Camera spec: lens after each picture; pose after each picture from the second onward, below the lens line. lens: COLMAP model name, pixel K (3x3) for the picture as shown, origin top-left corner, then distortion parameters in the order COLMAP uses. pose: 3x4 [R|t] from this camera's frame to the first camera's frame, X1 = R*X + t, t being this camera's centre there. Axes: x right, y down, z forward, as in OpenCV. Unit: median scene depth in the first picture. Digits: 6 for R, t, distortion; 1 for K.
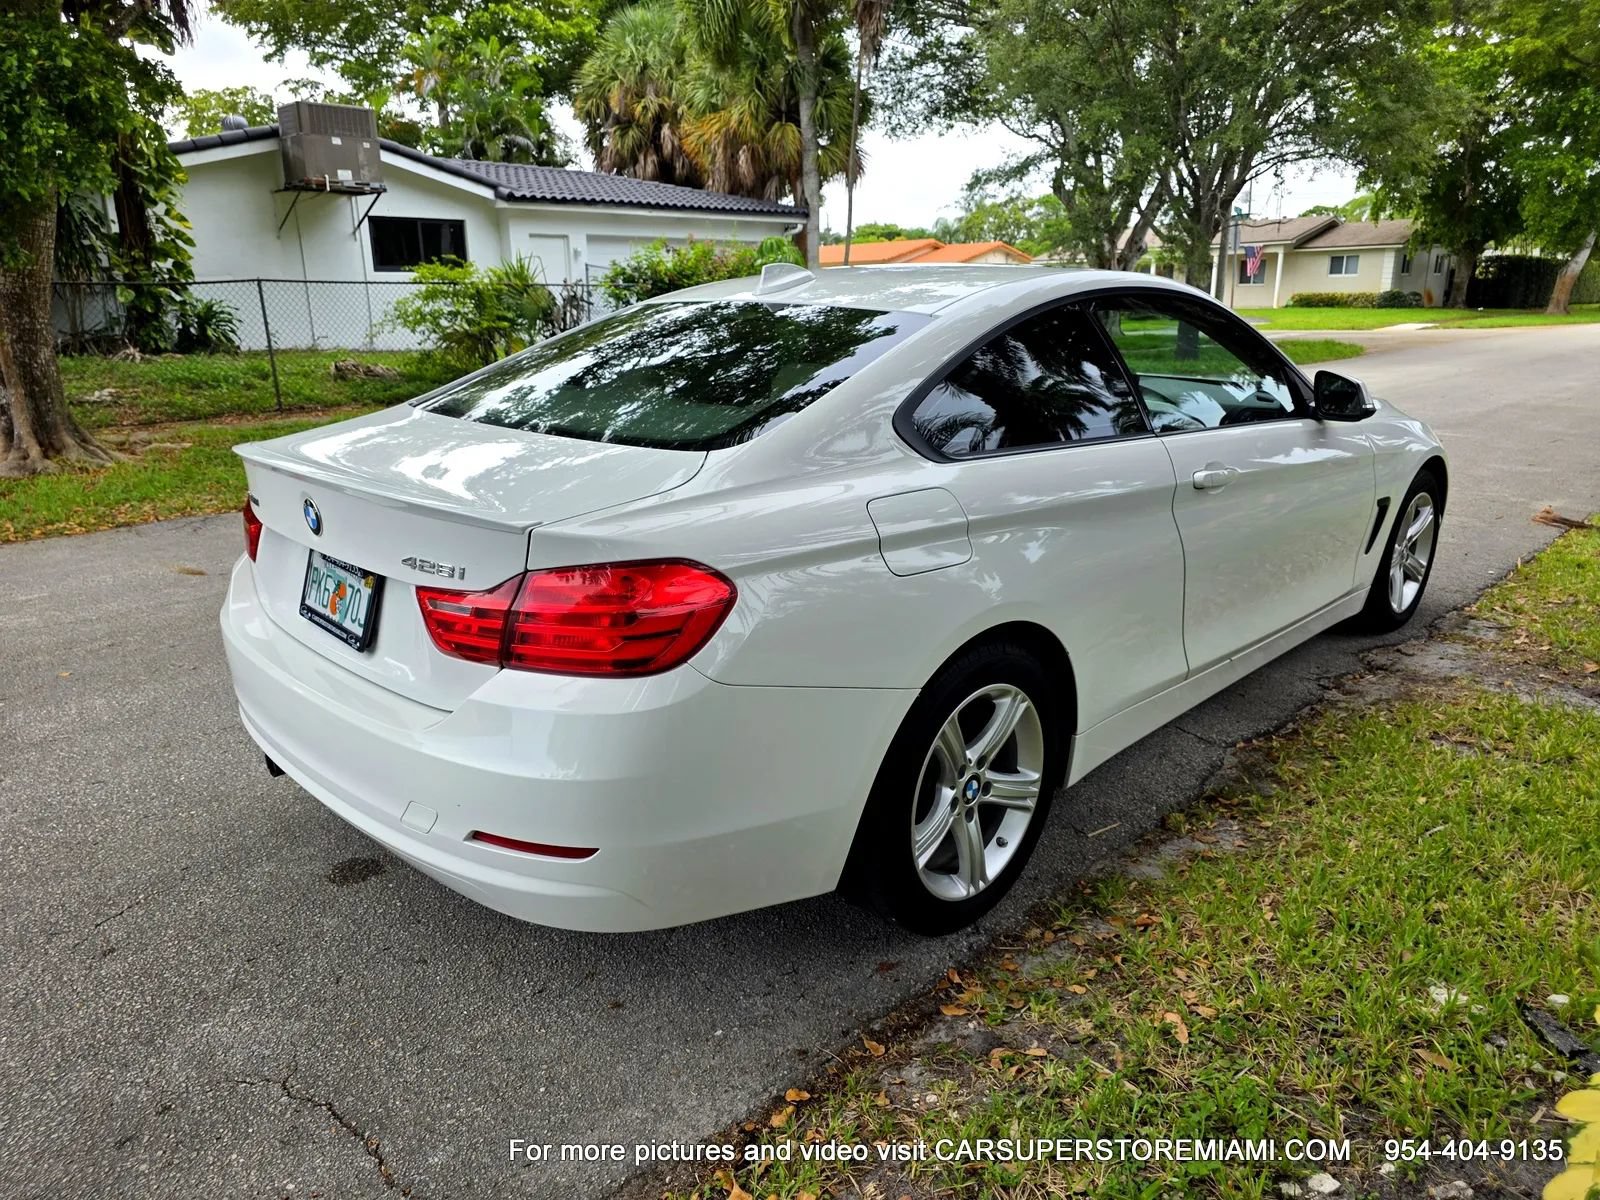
lens RADIAL K [[1083.6, 0, 800.4], [0, 1083.6, 597.3], [0, 0, 1]] dist [0.041824, -0.038004]
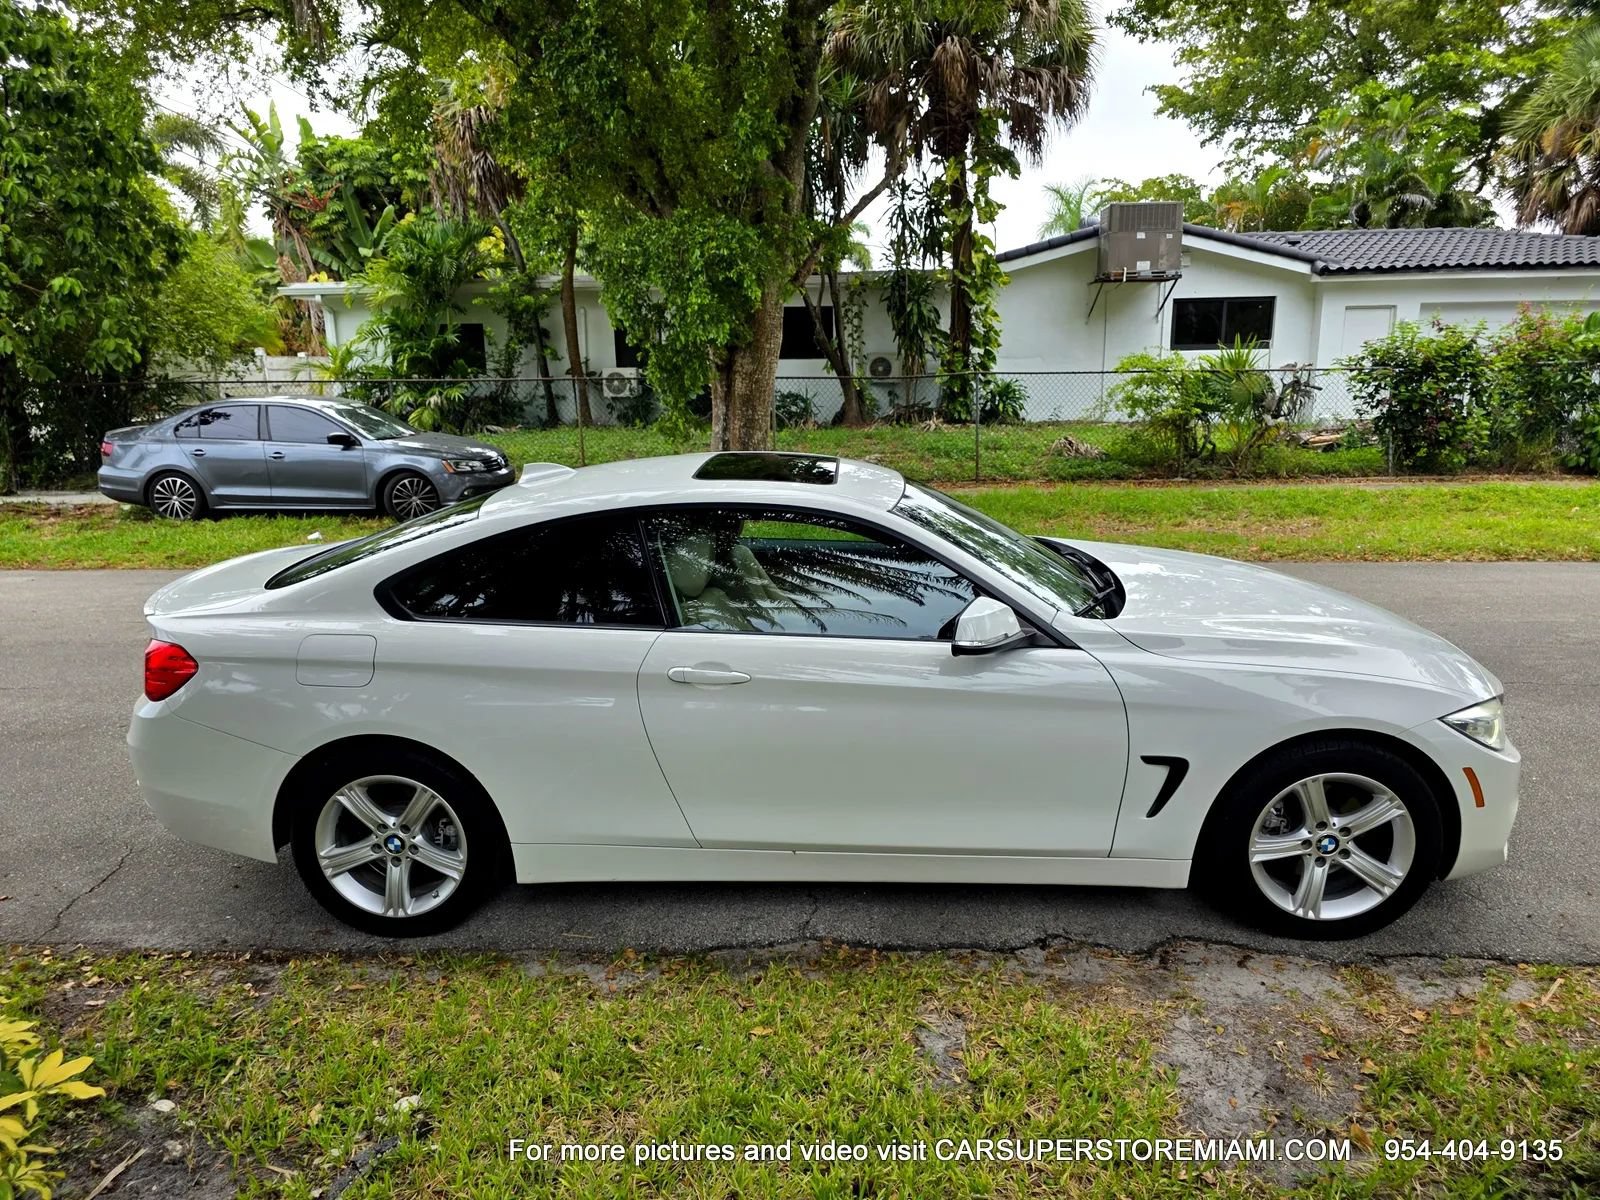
lens RADIAL K [[1080.3, 0, 793.8], [0, 1080.3, 602.2], [0, 0, 1]] dist [0.045398, -0.042702]
pose [[0.667488, 0.163058, -0.726548, 0.193734], [-0.191415, 0.980514, 0.044201, -0.039301], [0.719597, 0.109569, 0.685692, 0.043905]]
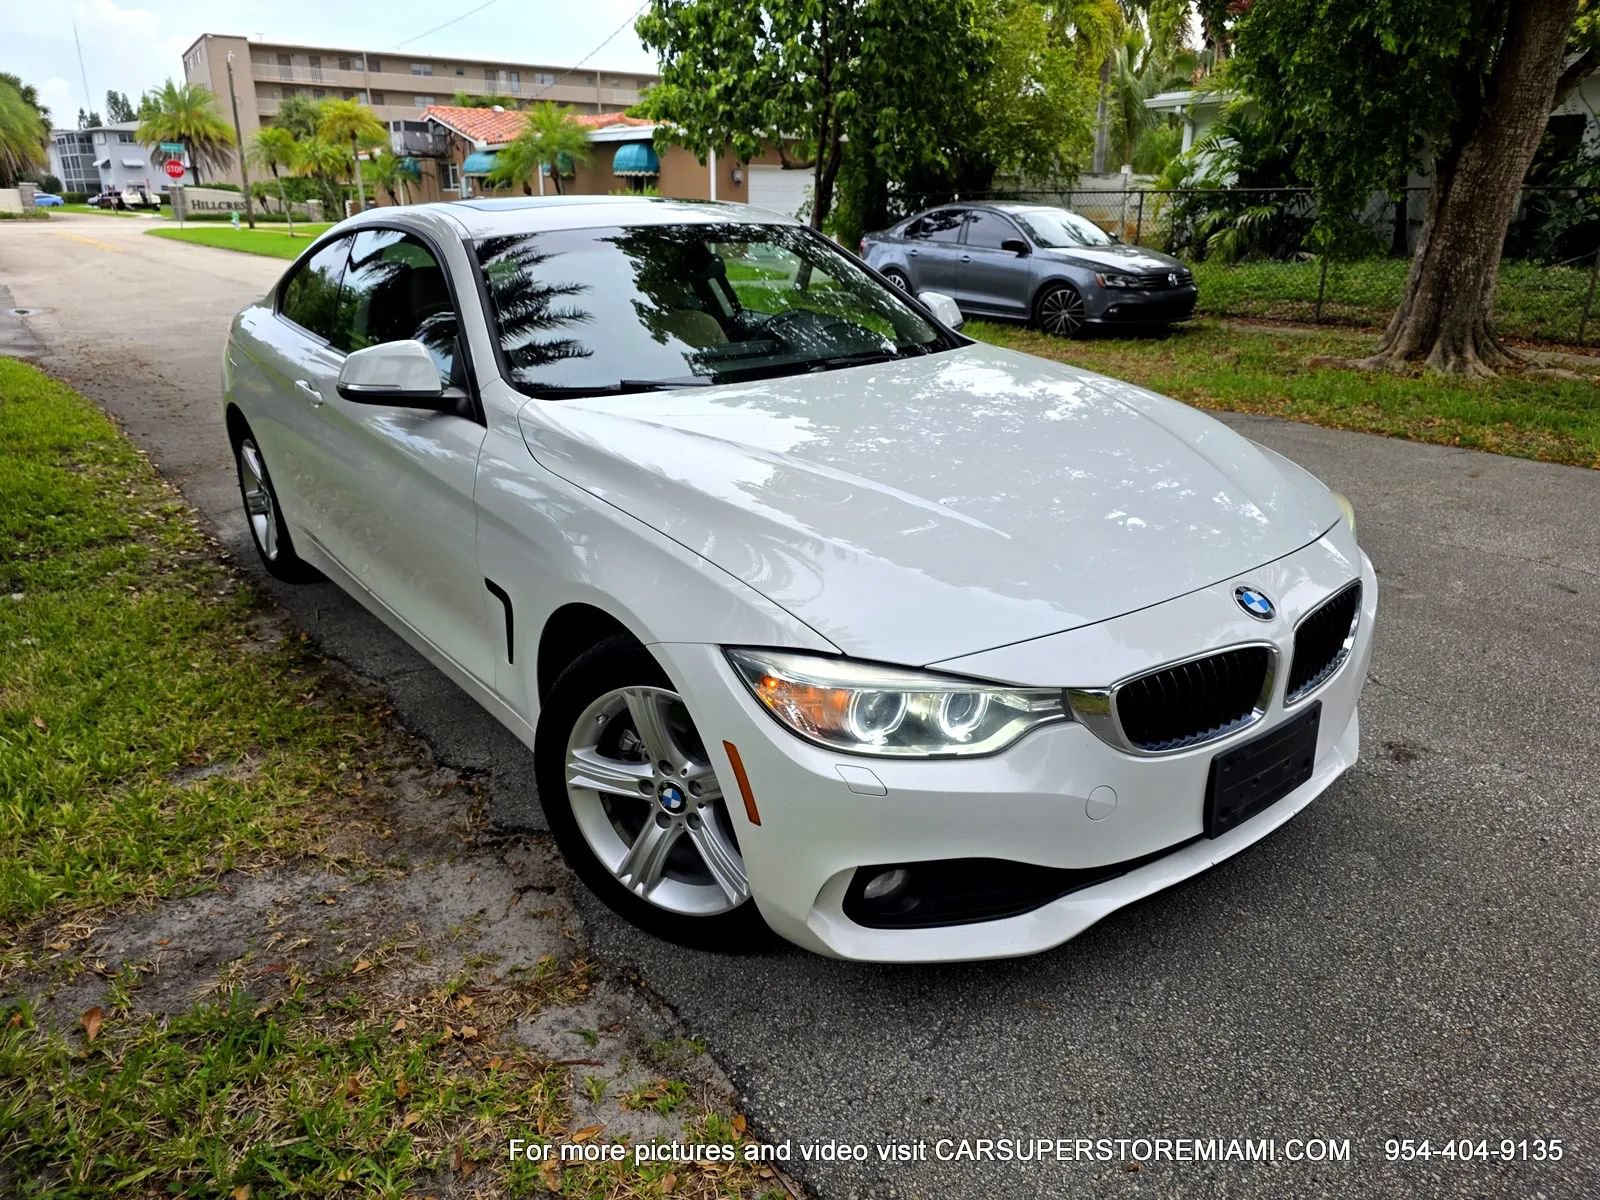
lens RADIAL K [[1080.3, 0, 801.8], [0, 1080.3, 599.3], [0, 0, 1]] dist [0.045398, -0.042702]
pose [[-0.124040, 0.348636, -0.929014, 0.225360], [-0.263936, 0.890925, 0.369582, -0.073550], [0.956531, 0.291044, -0.018493, 0.242996]]
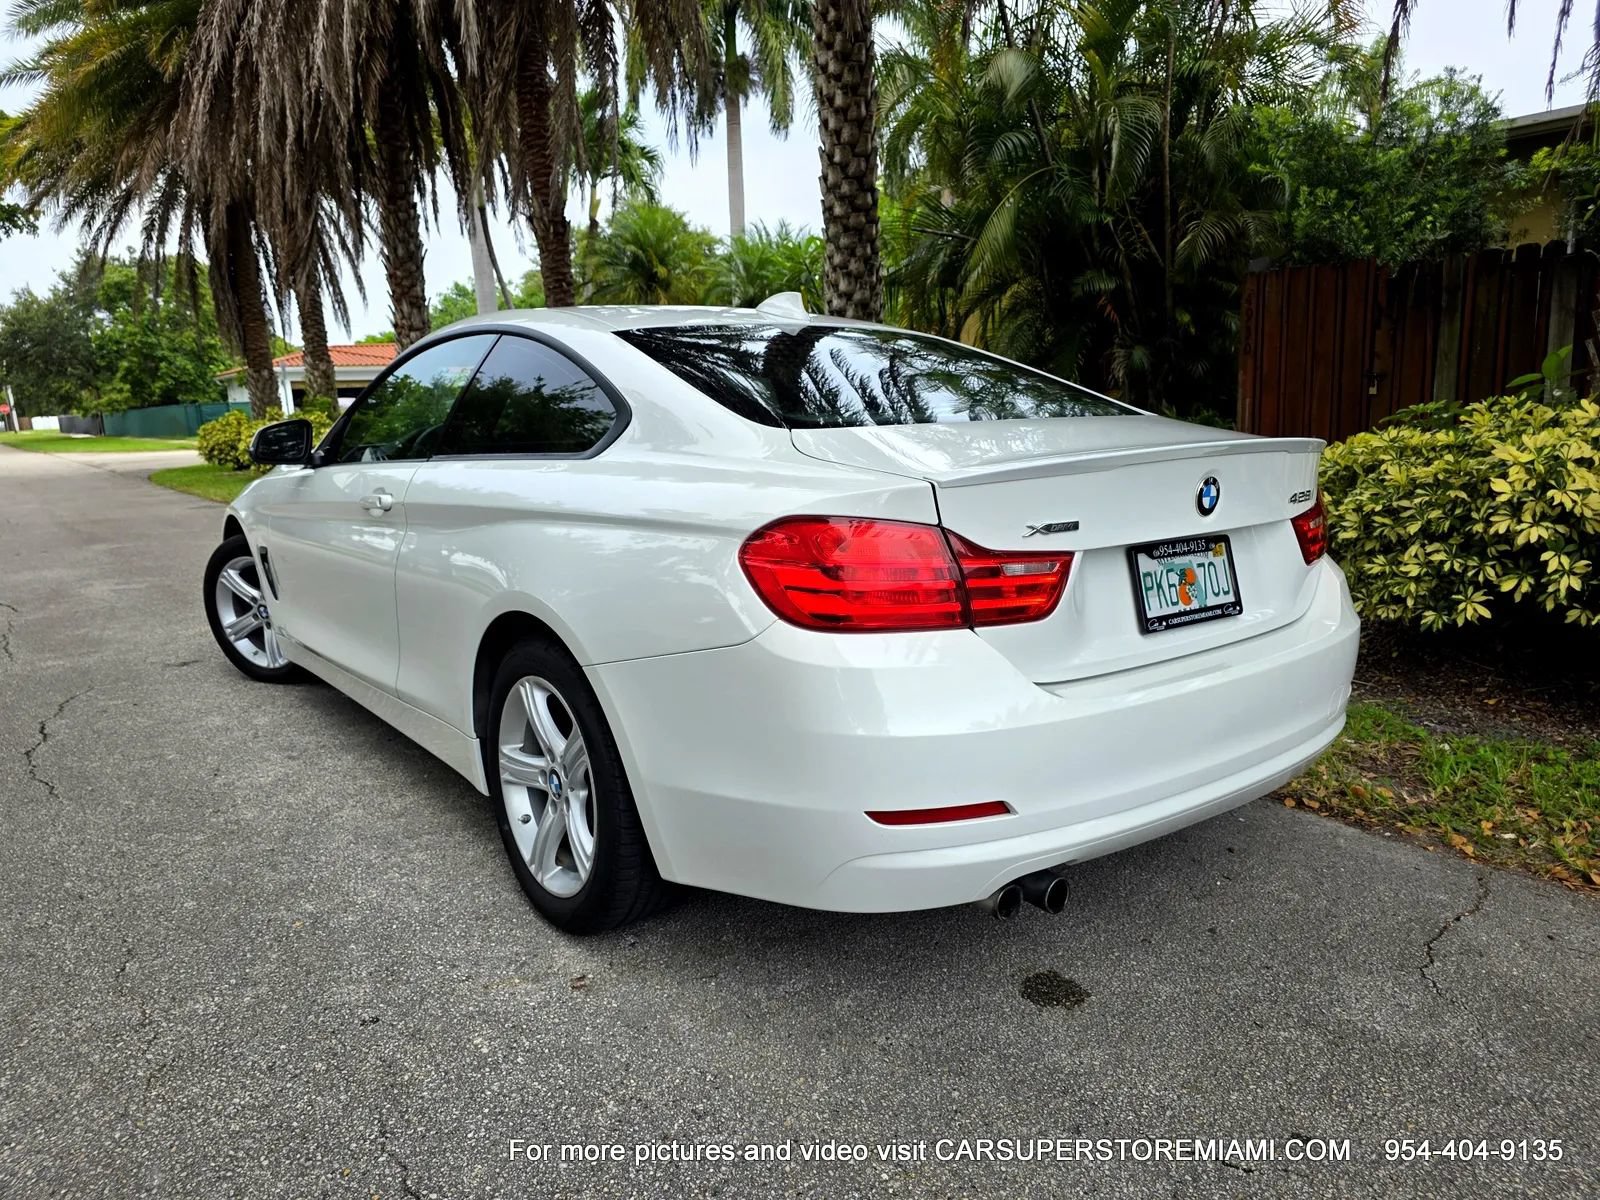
lens RADIAL K [[1083.6, 0, 793.6], [0, 1083.6, 610.7], [0, 0, 1]] dist [0.041824, -0.038004]
pose [[0.137124, -0.184884, 0.973147, -0.163766], [0.300962, 0.943759, 0.136893, -0.024778], [-0.943726, 0.274109, 0.185055, 0.135975]]
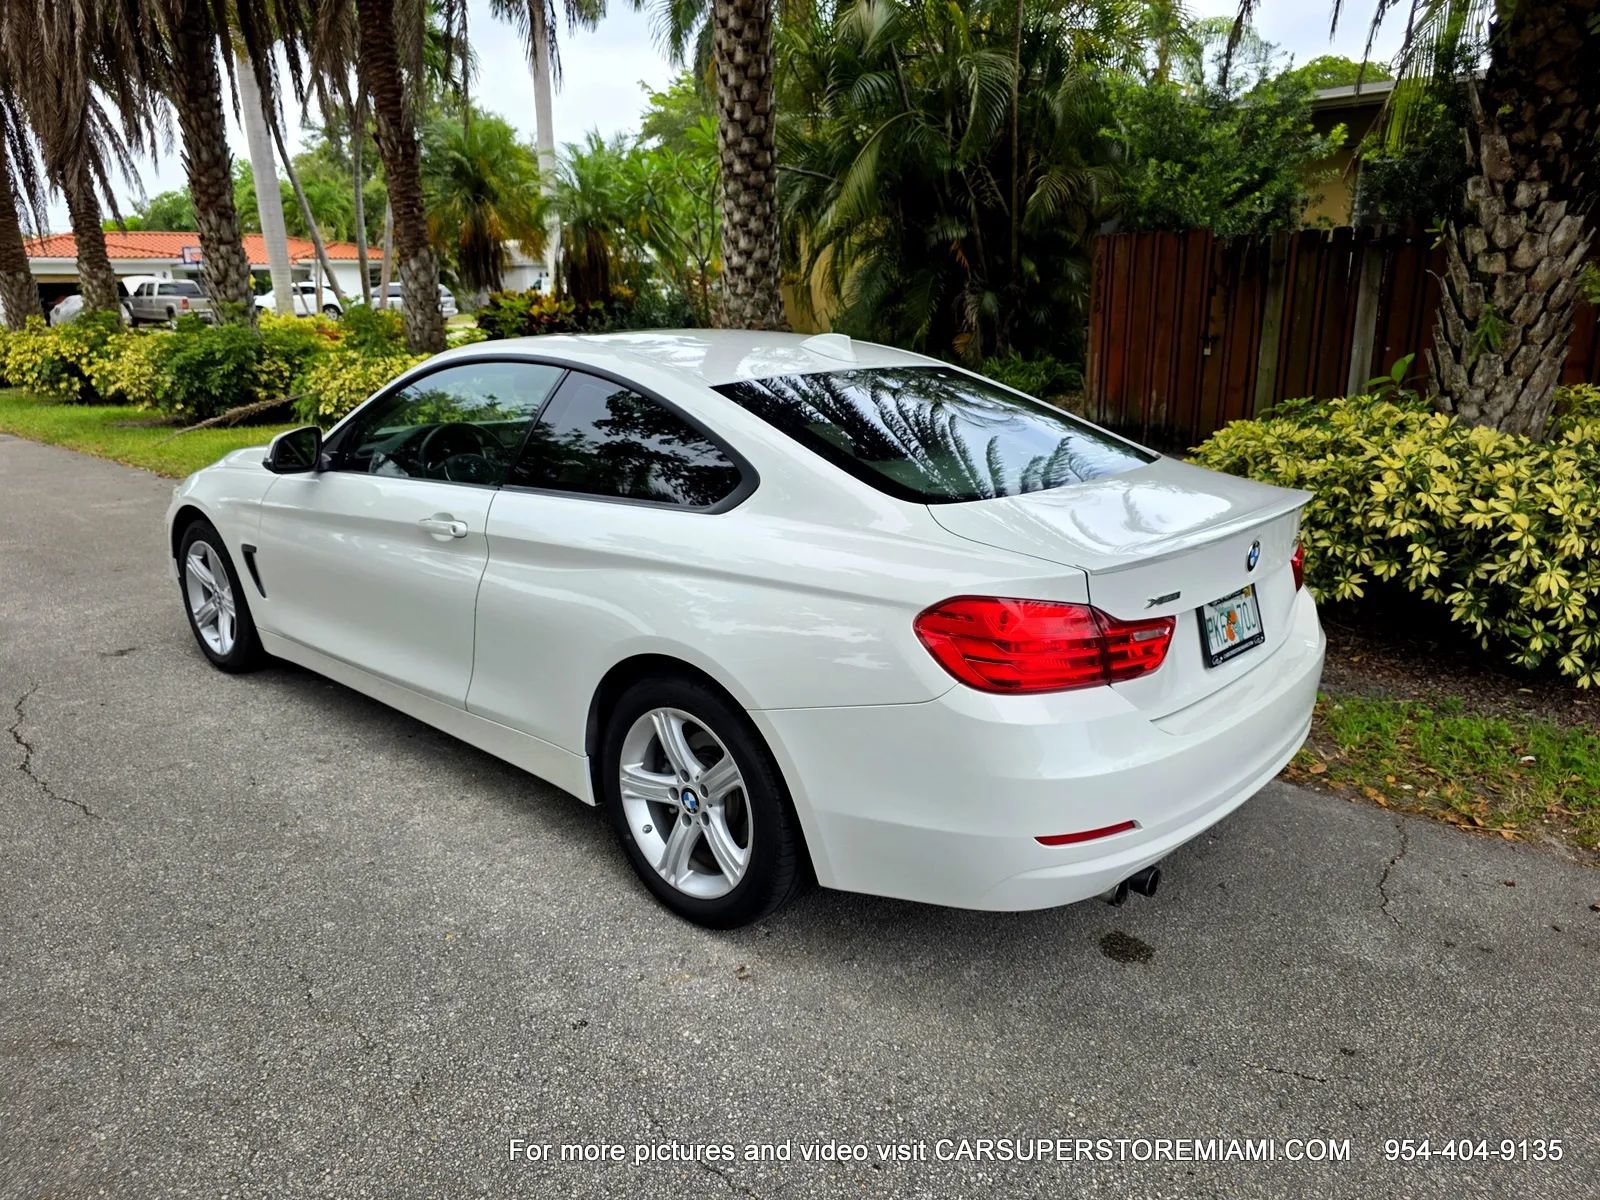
lens RADIAL K [[1083.6, 0, 799.3], [0, 1083.6, 613.5], [0, 0, 1]] dist [0.041824, -0.038004]
pose [[-0.048255, -0.269350, 0.961833, -0.179866], [0.281640, 0.920212, 0.271825, -0.054371], [-0.958306, 0.284007, 0.031455, 0.165924]]
